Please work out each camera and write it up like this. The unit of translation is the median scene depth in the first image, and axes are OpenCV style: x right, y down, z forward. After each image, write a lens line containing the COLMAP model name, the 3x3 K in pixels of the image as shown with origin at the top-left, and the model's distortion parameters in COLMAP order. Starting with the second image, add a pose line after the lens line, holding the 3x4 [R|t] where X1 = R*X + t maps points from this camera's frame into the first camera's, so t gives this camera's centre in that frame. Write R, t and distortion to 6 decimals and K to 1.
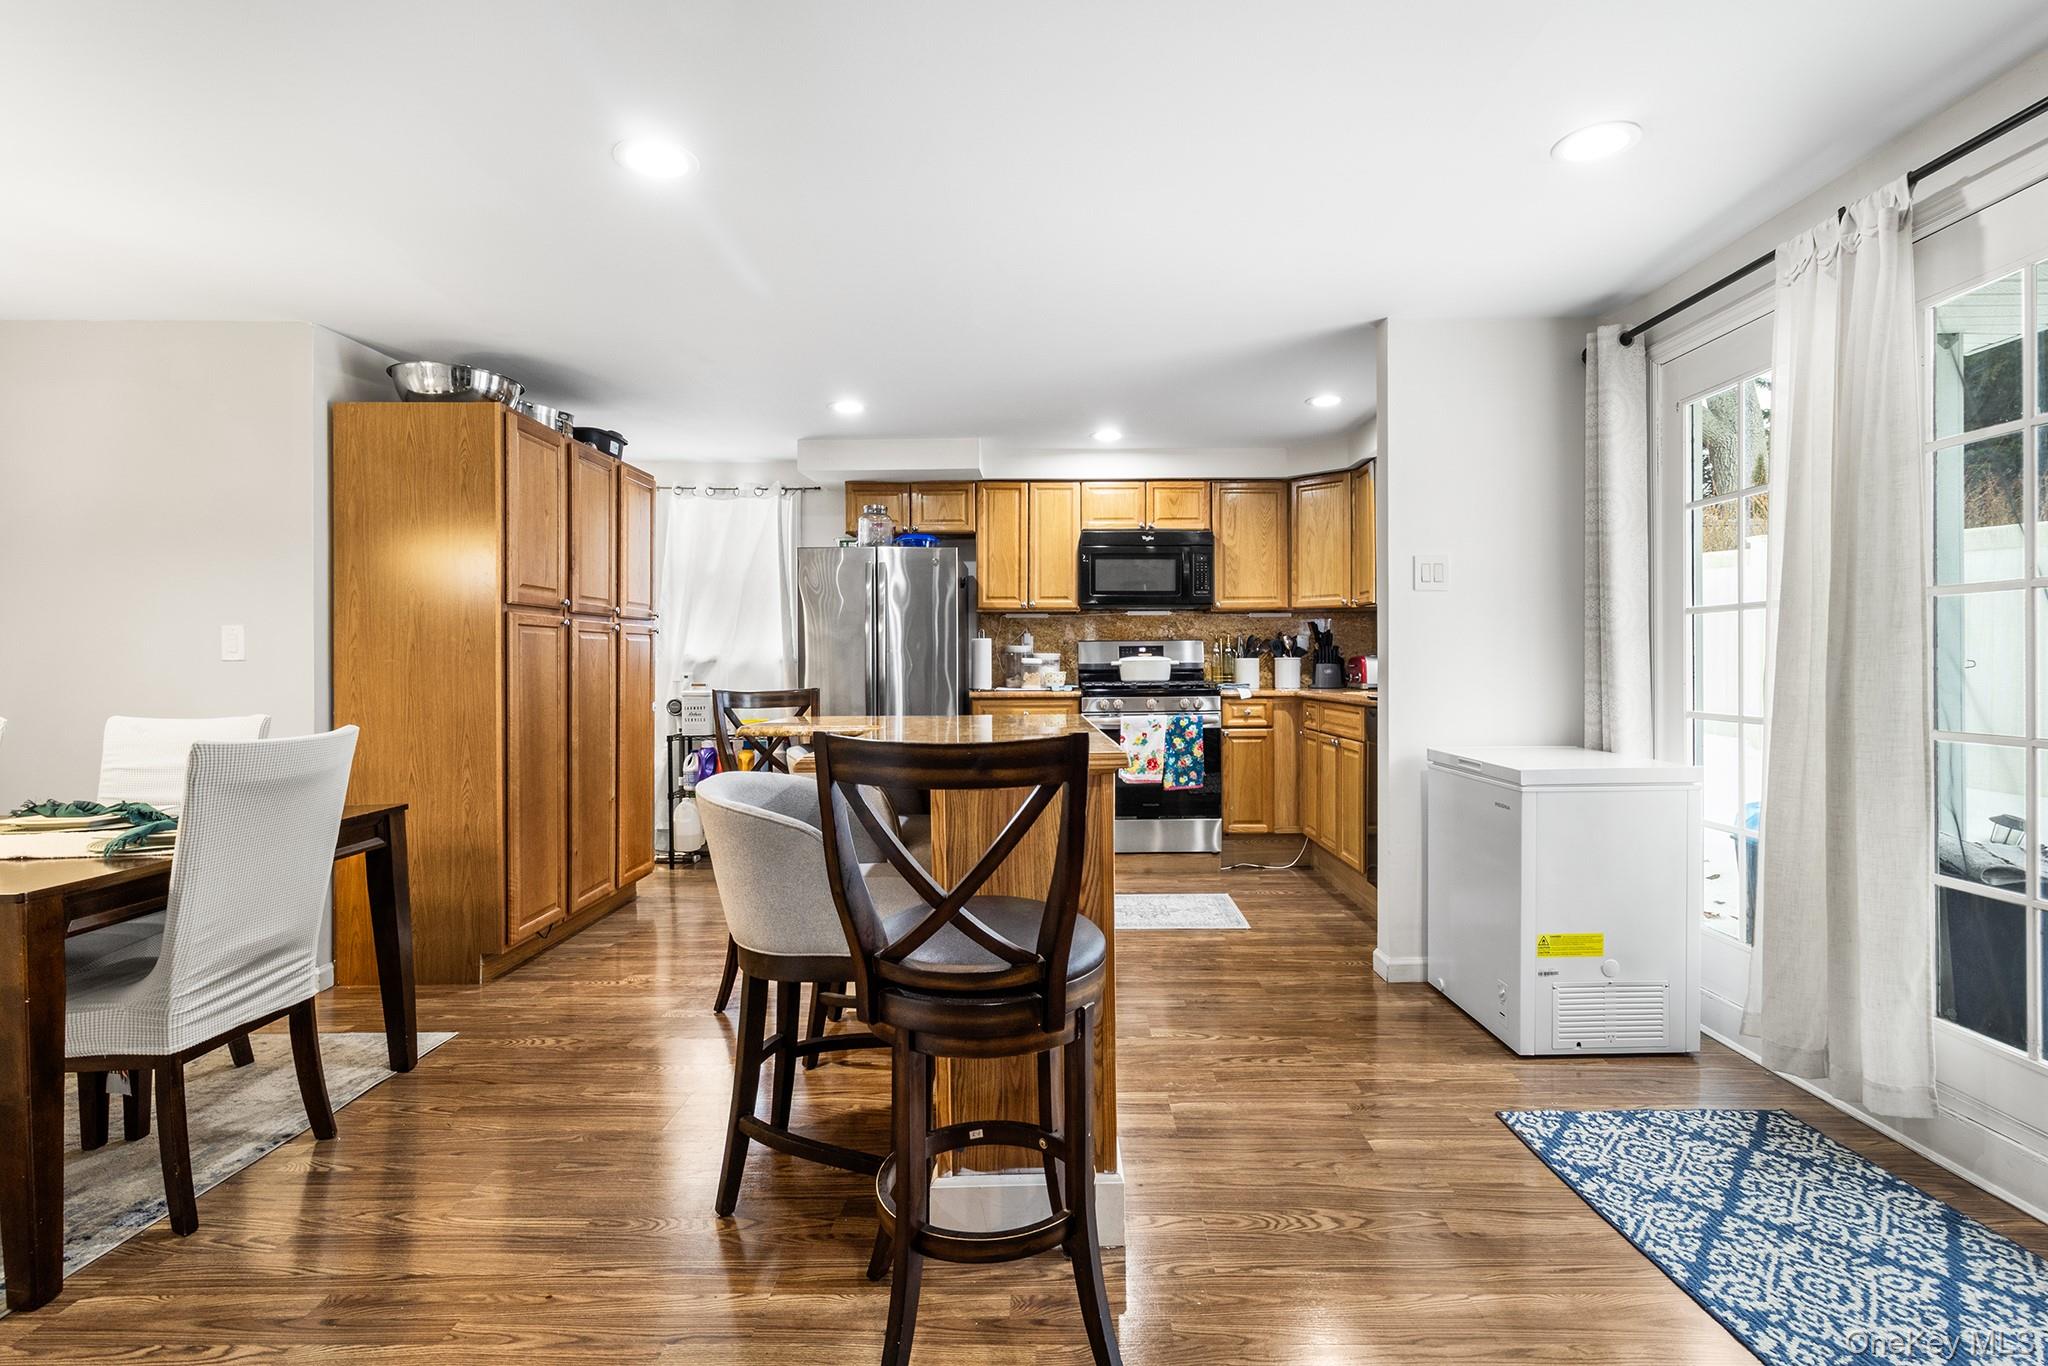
lens RADIAL K [[960.0, 0, 1016.0], [0, 960.0, 683.2], [0, 0, 1]] dist [0.003900, -0.000104]
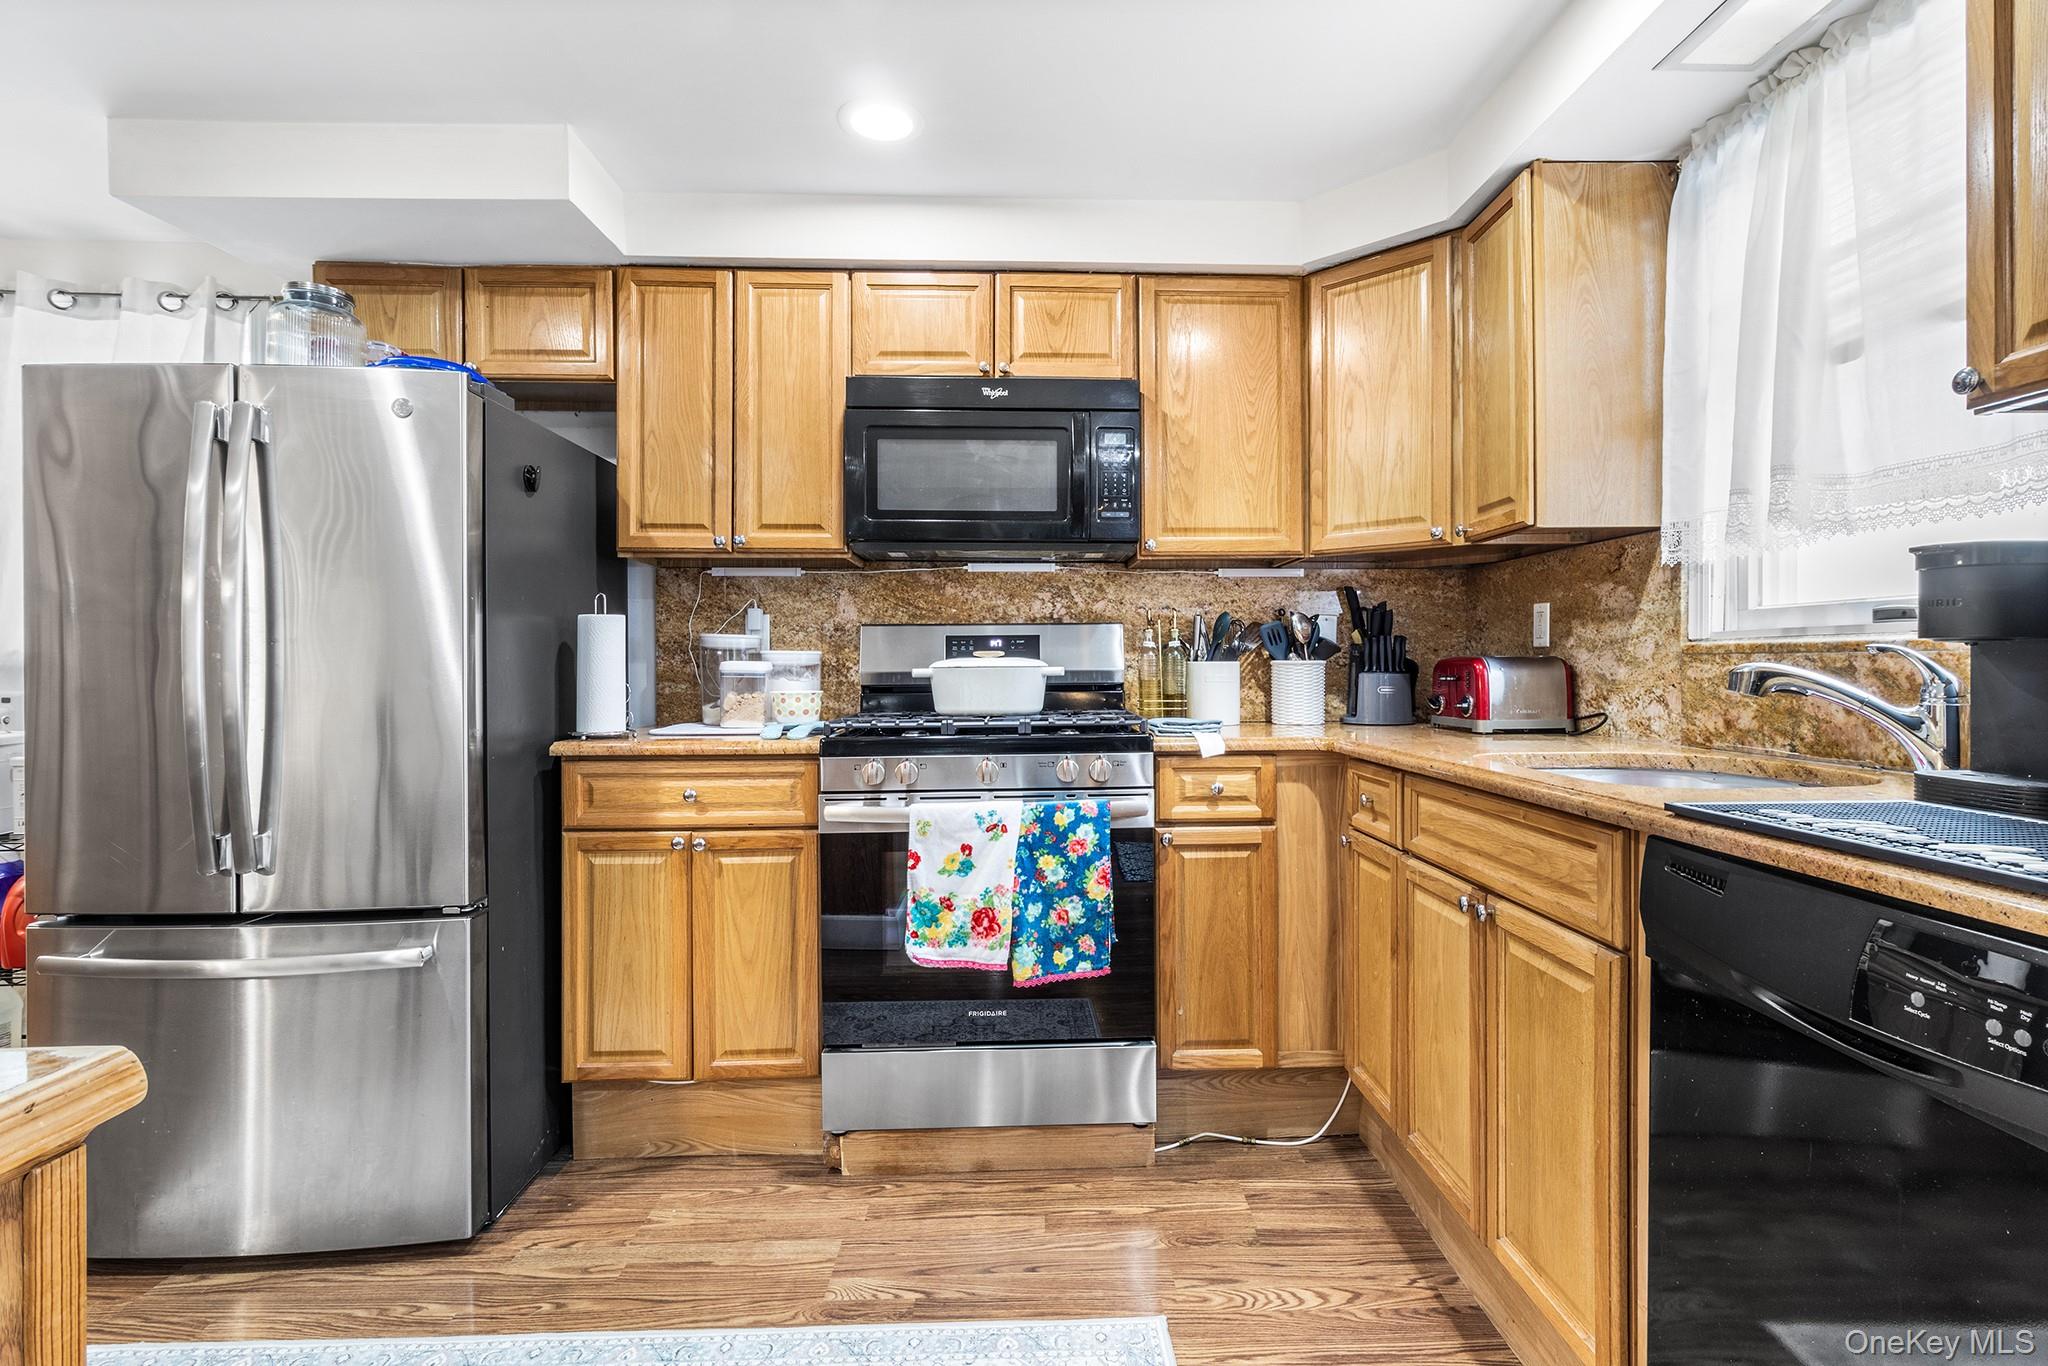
lens RADIAL K [[960.0, 0, 1035.7], [0, 960.0, 668.2], [0, 0, 1]] dist [0.003900, -0.000104]
pose [[0.998885, 0.000526, 0.047197, 0.135213], [0.000344, 0.999830, -0.018423, -0.014753], [-0.047198, 0.018419, 0.998716, 0.554328]]
